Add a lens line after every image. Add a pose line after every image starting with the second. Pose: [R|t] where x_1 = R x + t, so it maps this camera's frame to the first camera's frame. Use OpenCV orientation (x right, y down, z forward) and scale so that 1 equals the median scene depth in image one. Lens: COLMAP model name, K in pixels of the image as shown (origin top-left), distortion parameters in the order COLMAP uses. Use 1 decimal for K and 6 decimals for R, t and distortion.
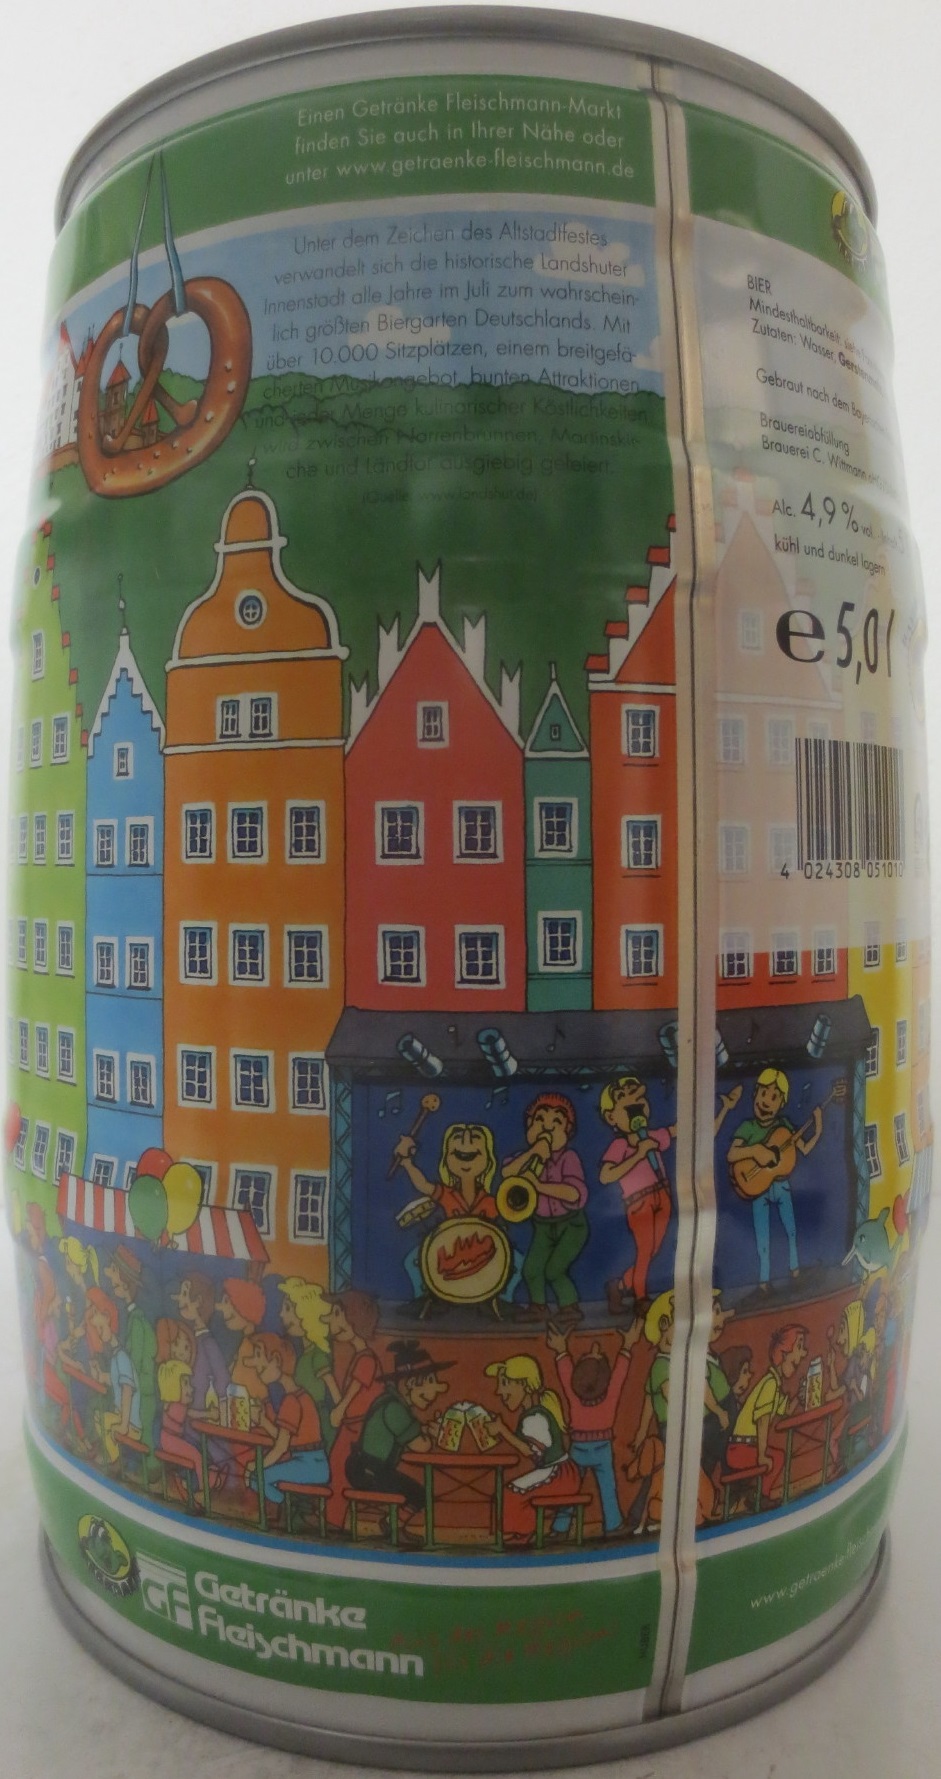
lens RADIAL K [[1402.4, 0, 470.5], [0, 1402.4, 889.5], [0, 0, 1]] dist [-0.048621, -0.000197]
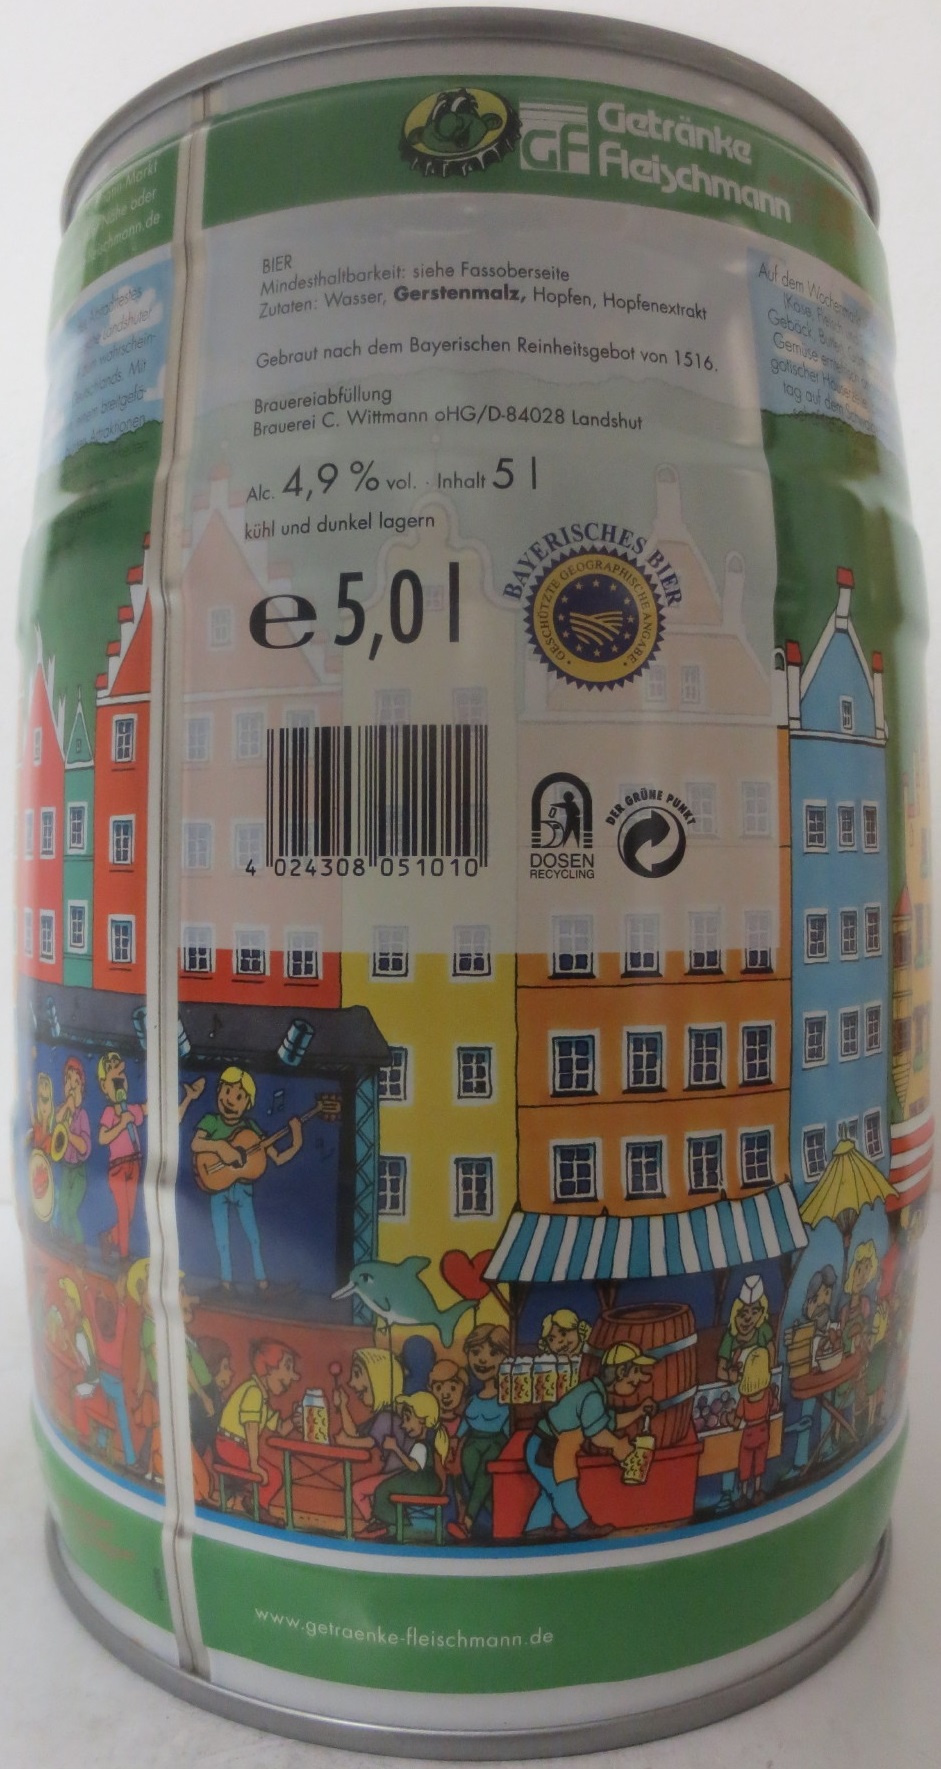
lens RADIAL K [[1449.6, 0, 470.5], [0, 1449.6, 884.5], [0, 0, 1]] dist [-0.039250, -0.006012]
pose [[0.549865, 0.017240, -0.835076, 1.116767], [-0.016860, 0.999812, 0.009539, -0.013068], [0.835084, 0.008834, 0.550052, 0.554984]]
